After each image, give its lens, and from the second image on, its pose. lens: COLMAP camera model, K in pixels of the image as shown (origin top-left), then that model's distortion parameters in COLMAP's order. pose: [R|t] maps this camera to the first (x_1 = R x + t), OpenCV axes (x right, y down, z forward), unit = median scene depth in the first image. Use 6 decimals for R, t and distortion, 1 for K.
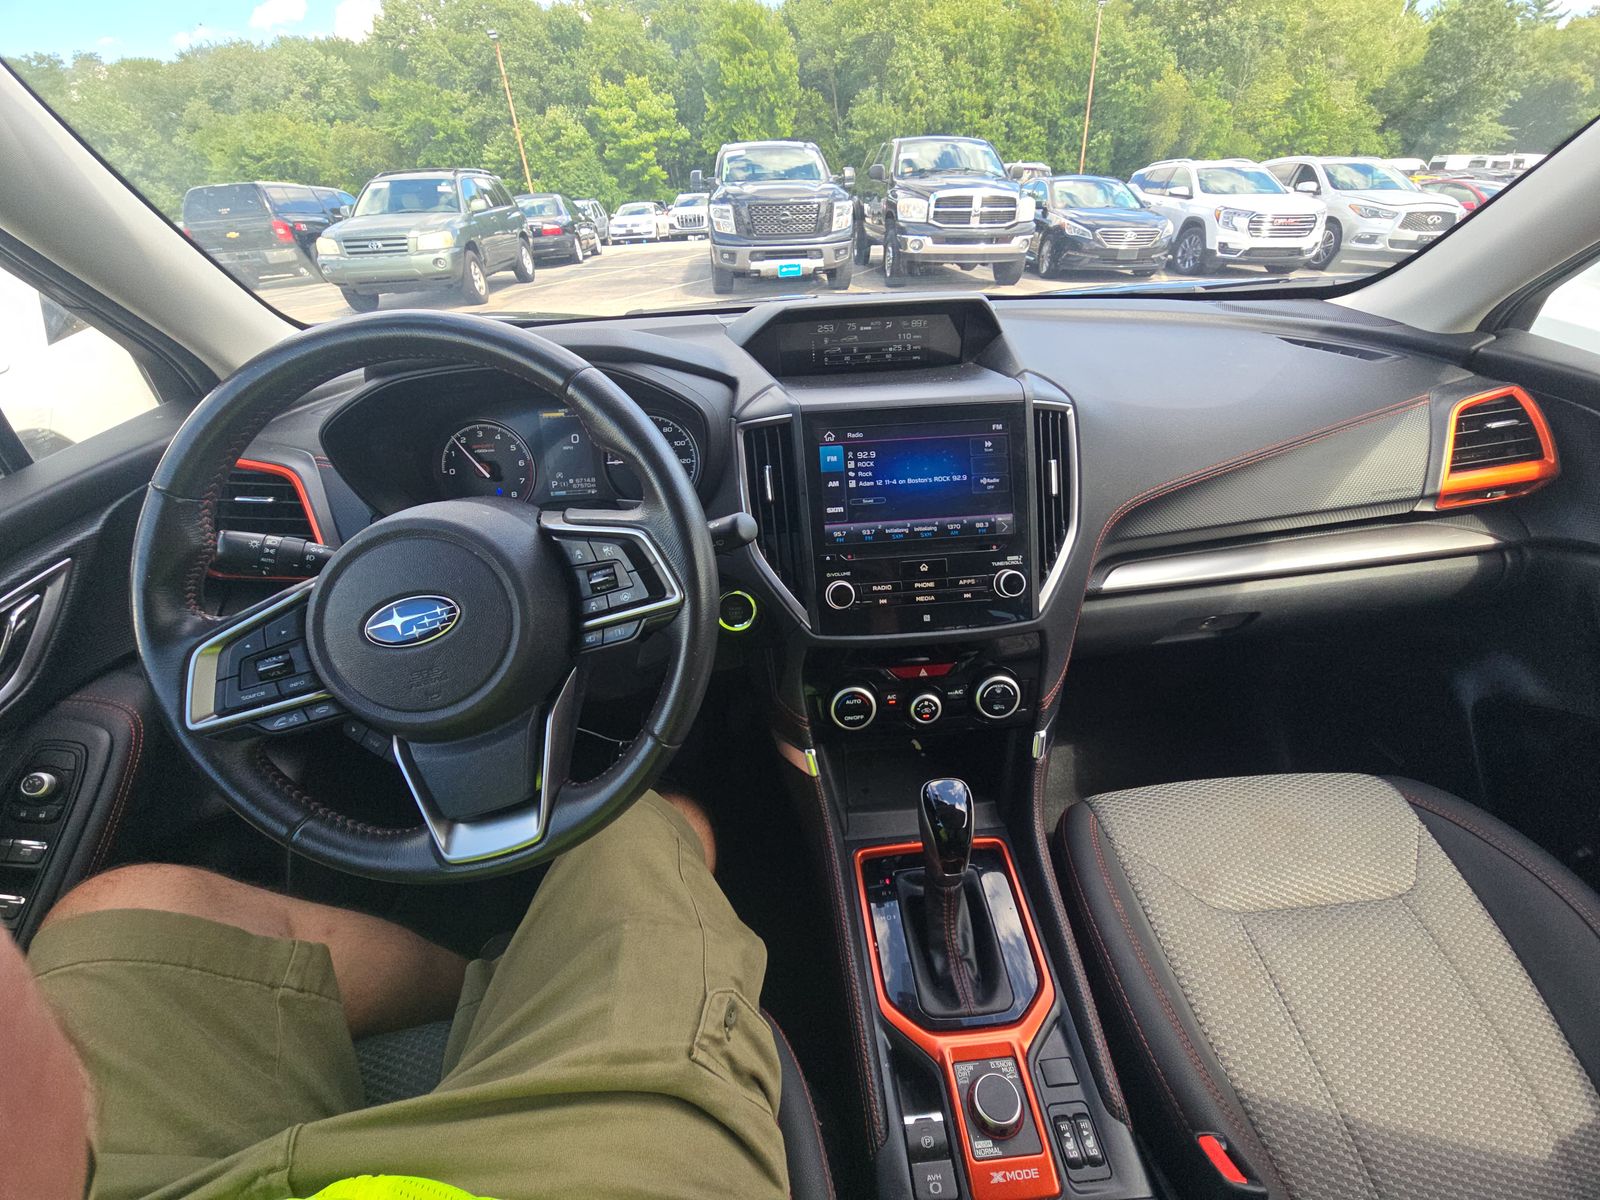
lens RADIAL K [[636.7, 0, 807.0], [0, 636.7, 609.5], [0, 0, 1]] dist [0.001795, -0.000125]
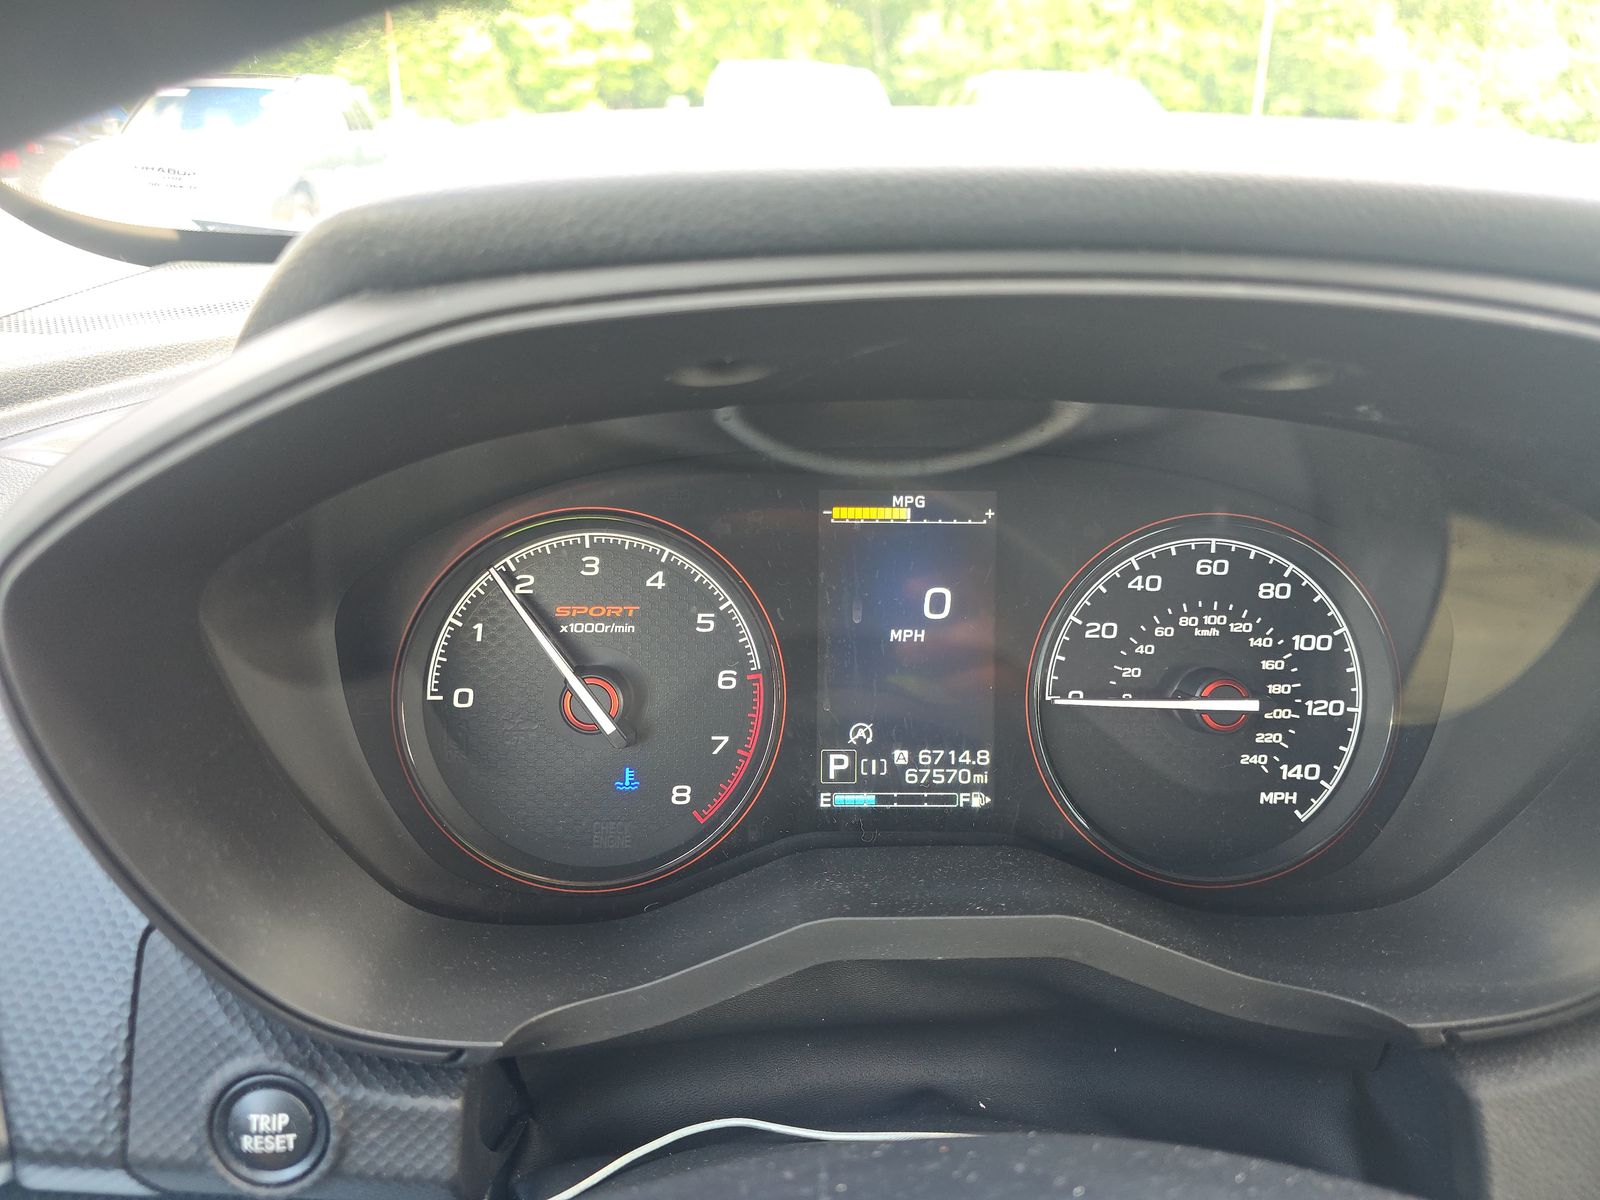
lens RADIAL K [[1103.5, 0, 800.0], [0, 1103.5, 600.0], [0, 0, 1]] dist [-0.001830, 0.020574]
pose [[0.997912, 0.064591, -0.000336, -0.418061], [-0.063494, 0.979983, -0.188684, -0.177487], [-0.011858, 0.188312, 0.982038, 0.543103]]
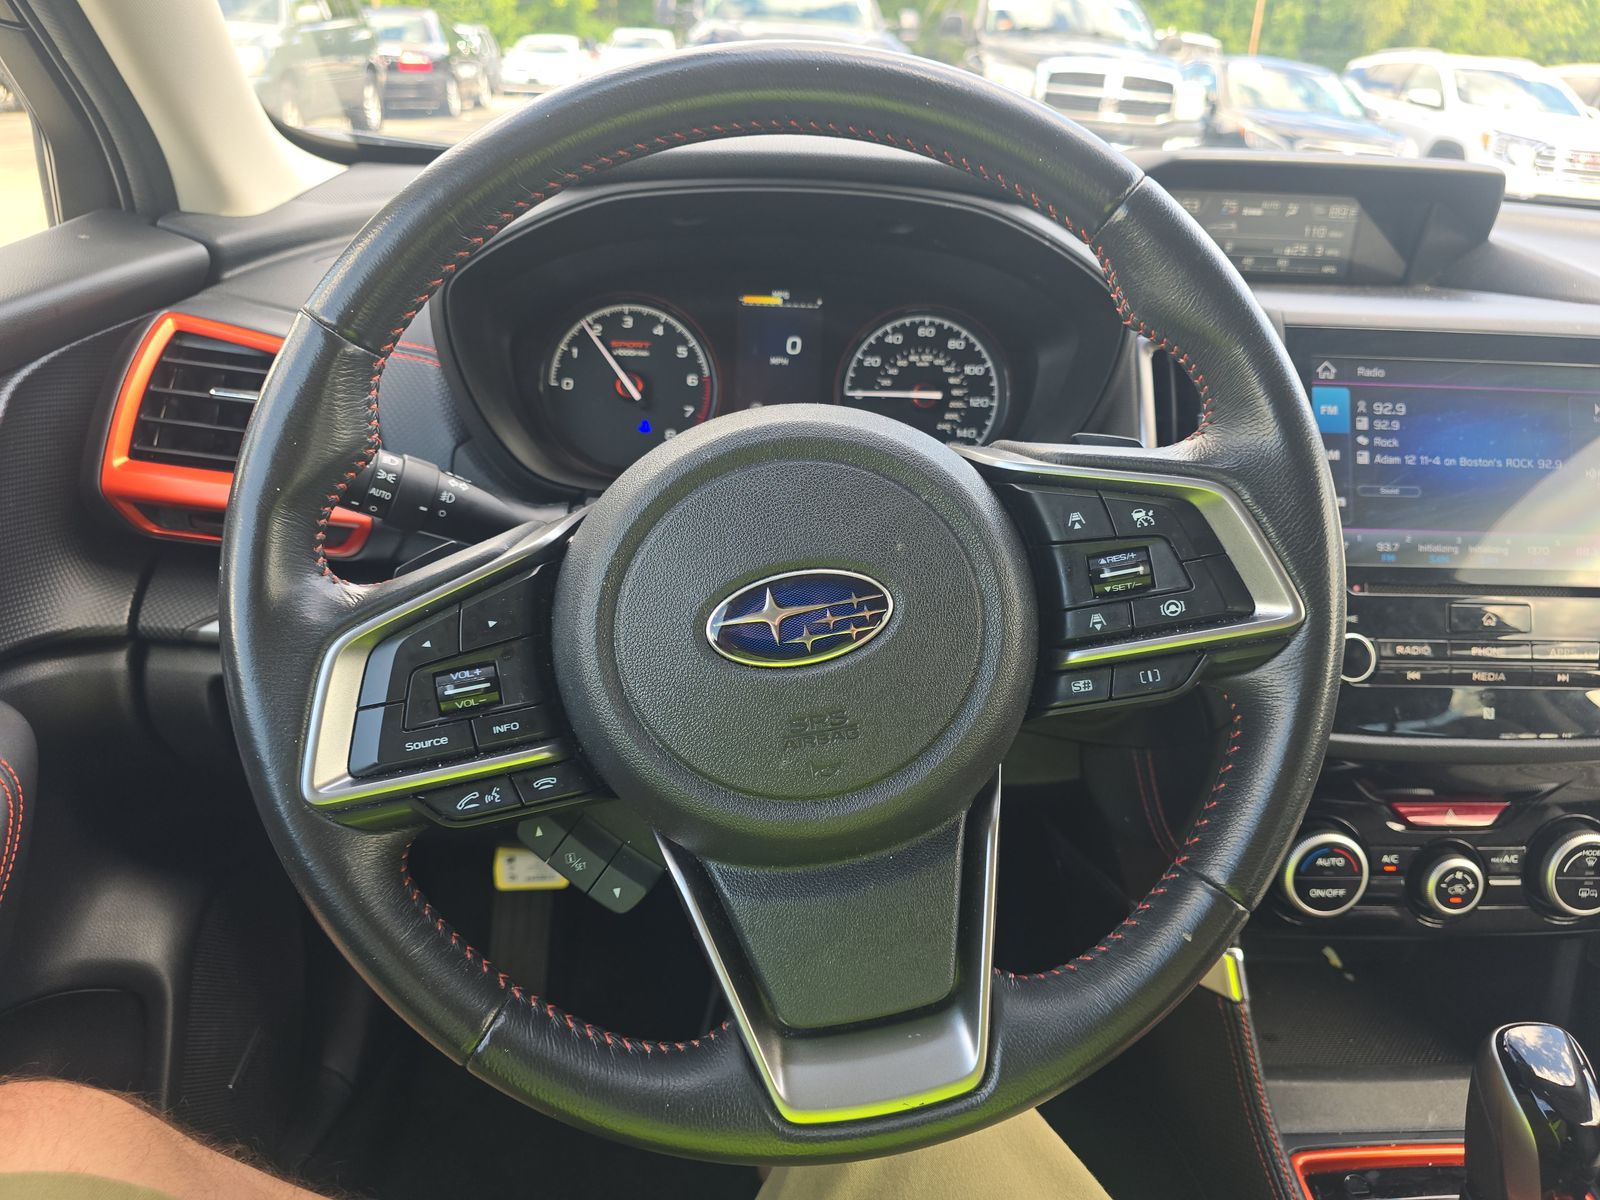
lens RADIAL K [[1083.2, 0, 800.0], [0, 1083.2, 600.0], [0, 0, 1]] dist [0.020447, -0.032370]
pose [[0.996456, 0.081948, 0.018961, -0.355055], [-0.079437, 0.990955, -0.108161, 0.054414], [-0.027653, 0.106271, 0.993953, 0.078584]]
